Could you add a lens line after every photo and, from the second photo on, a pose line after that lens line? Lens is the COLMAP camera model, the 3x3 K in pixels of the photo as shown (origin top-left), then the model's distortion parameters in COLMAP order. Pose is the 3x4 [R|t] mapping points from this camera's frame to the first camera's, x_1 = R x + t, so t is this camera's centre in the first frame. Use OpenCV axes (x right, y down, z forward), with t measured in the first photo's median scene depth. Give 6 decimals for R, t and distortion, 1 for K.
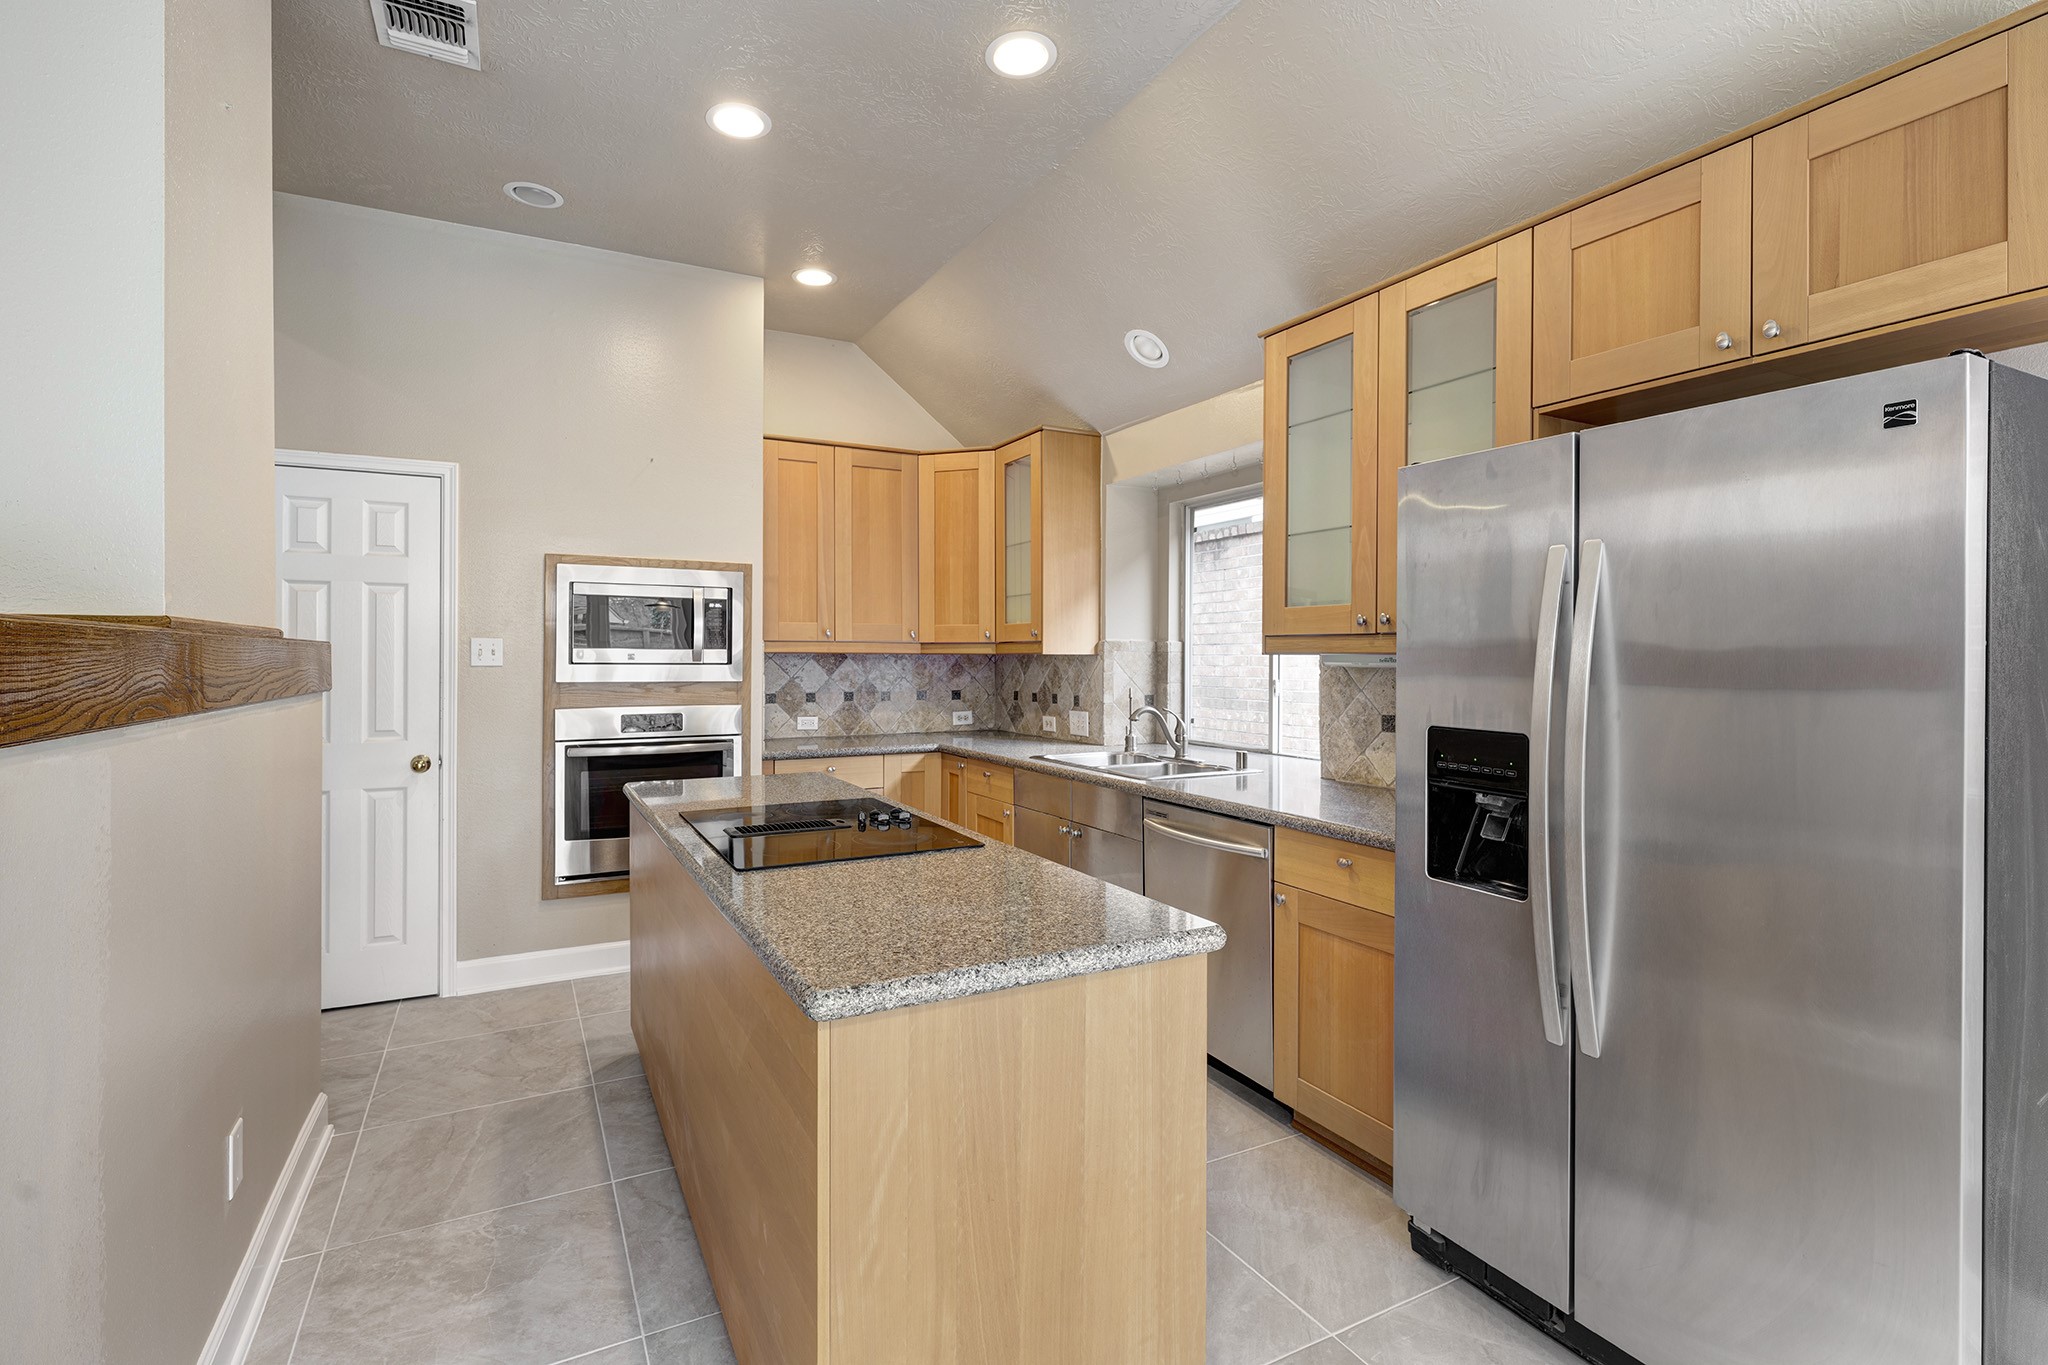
lens RADIAL K [[938.2, 0, 980.6], [0, 938.2, 655.0], [0, 0, 1]] dist [0.000735, 0.000030]
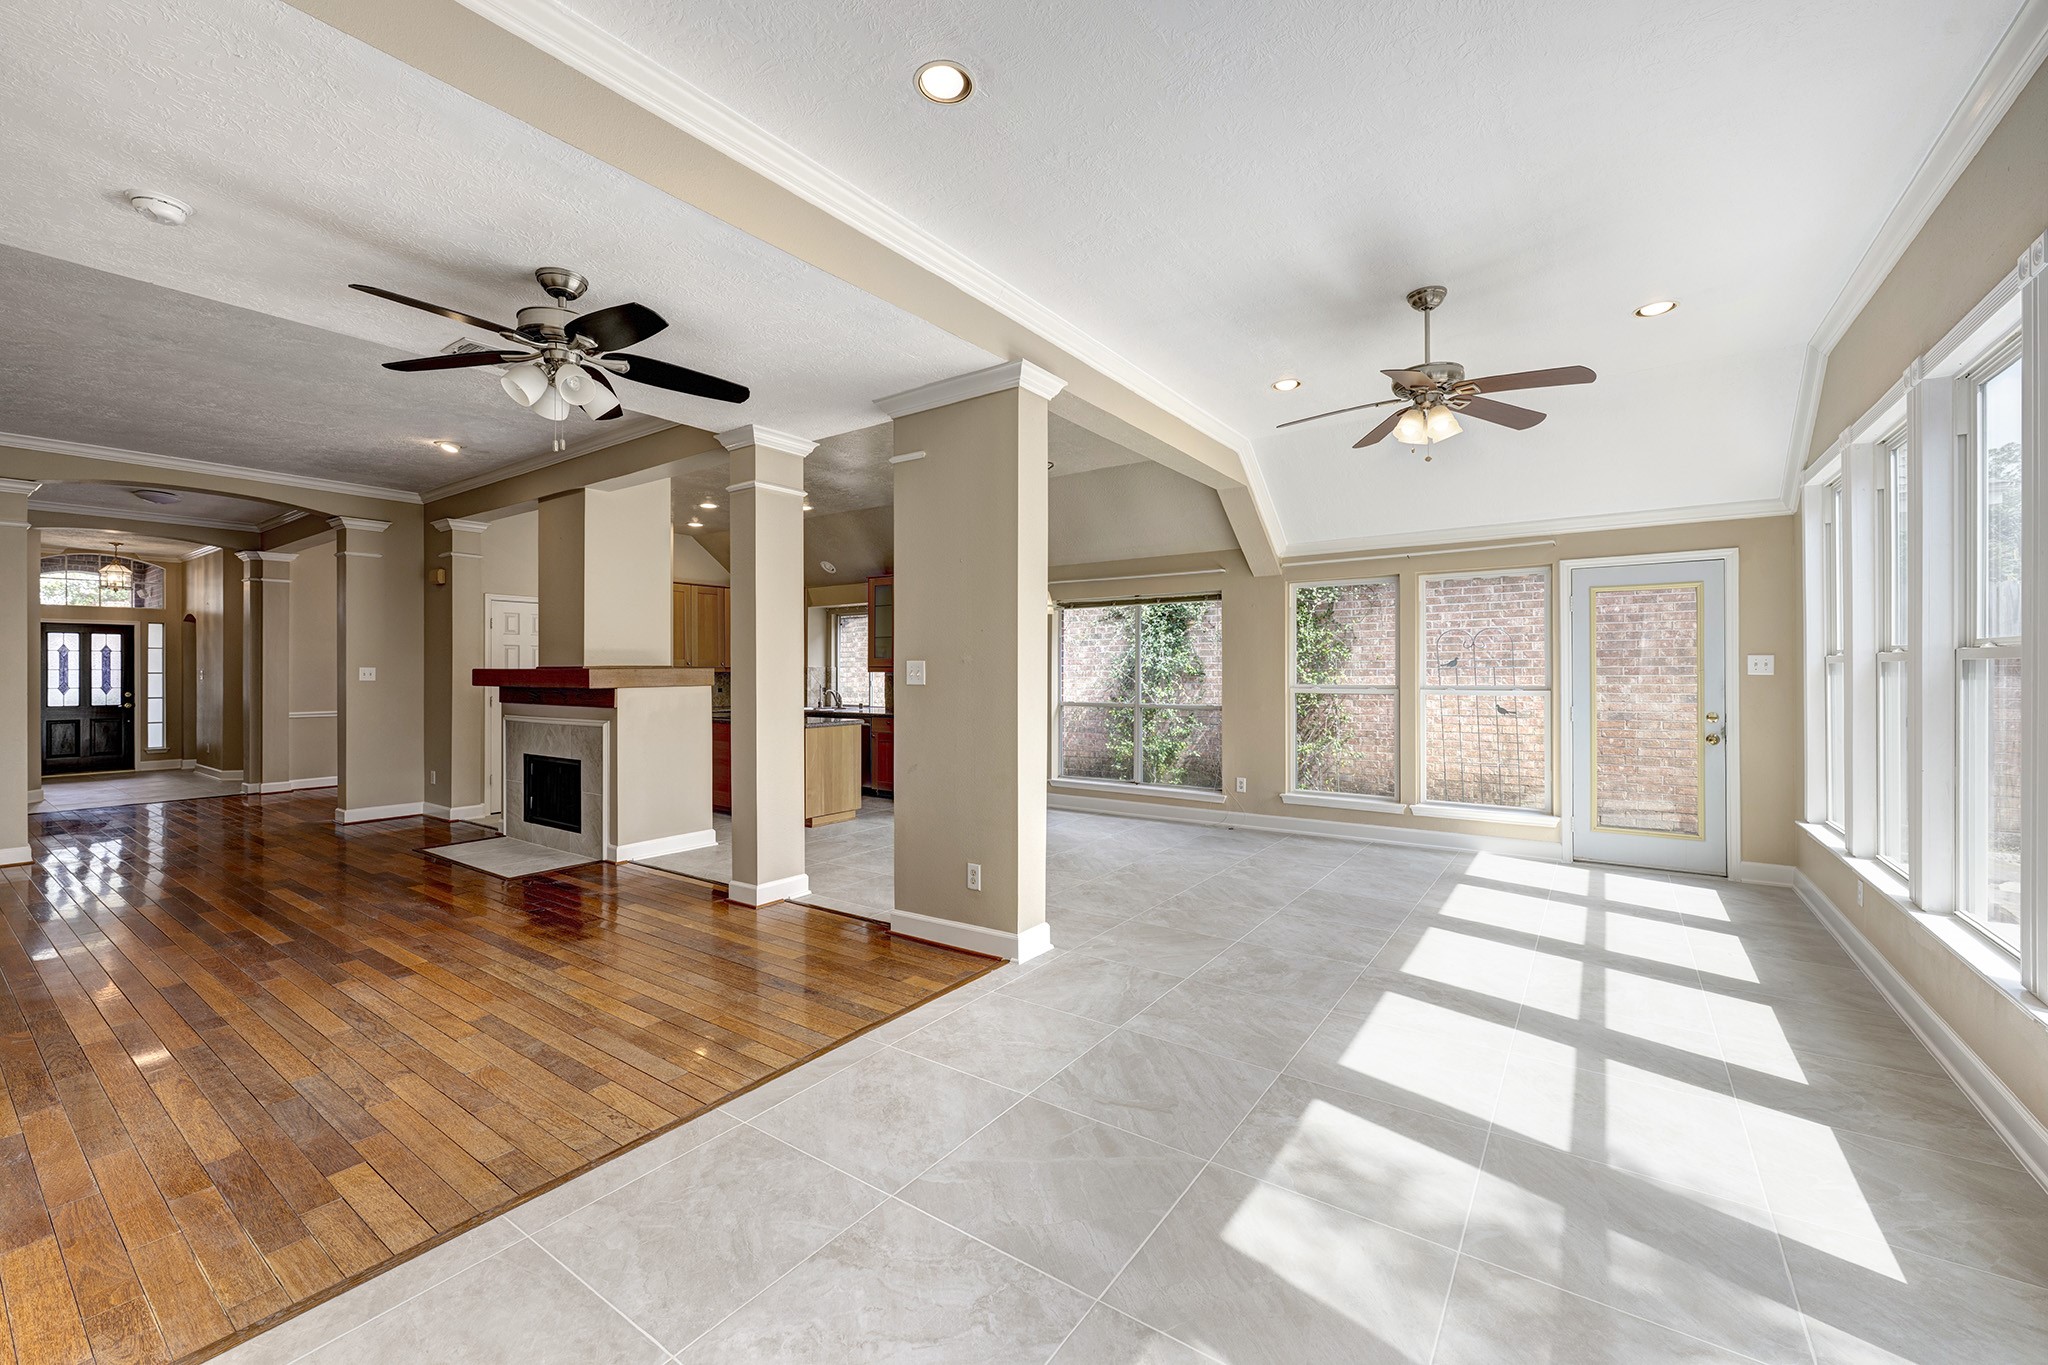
lens RADIAL K [[808.6, 0, 1024.0], [0, 808.6, 682.5], [0, 0, 1]] dist [-0.002196, -0.000016]
pose [[0.884391, -0.010042, 0.466639, -0.381282], [0.003960, 0.999894, 0.014013, -0.000969], [-0.466730, -0.010545, 0.884337, -1.251694]]
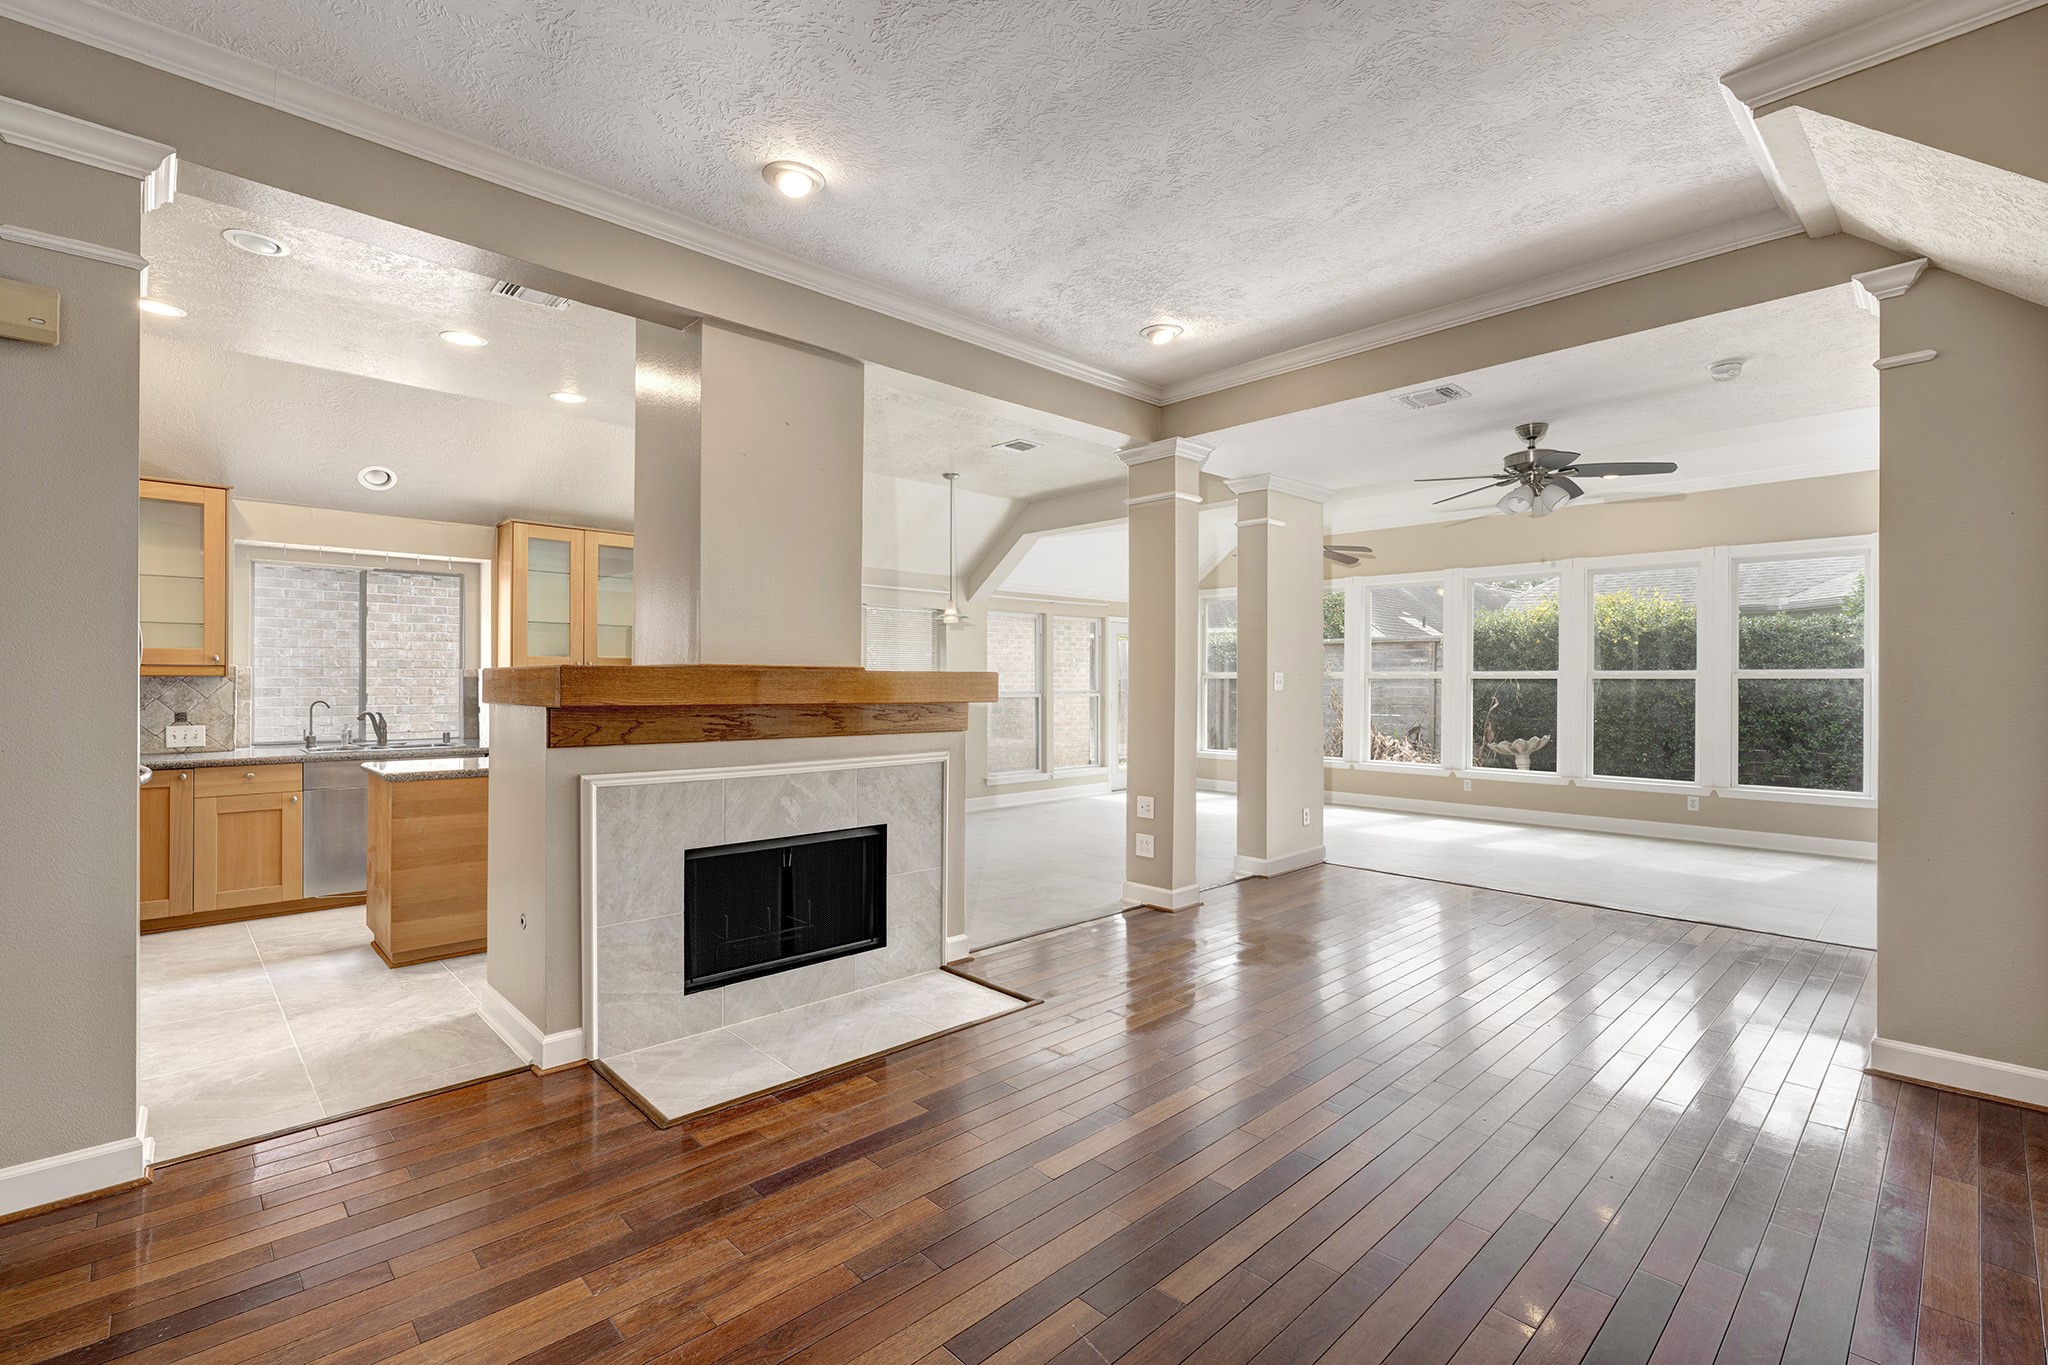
lens RADIAL K [[909.8, 0, 1024.0], [0, 909.8, 682.5], [0, 0, 1]] dist [-0.002735, -0.000174]
pose [[-0.290184, -0.003047, 0.956966, -1.270653], [-0.004307, 0.999989, 0.001878, 0.000496], [-0.956961, -0.003577, -0.290194, 0.344862]]
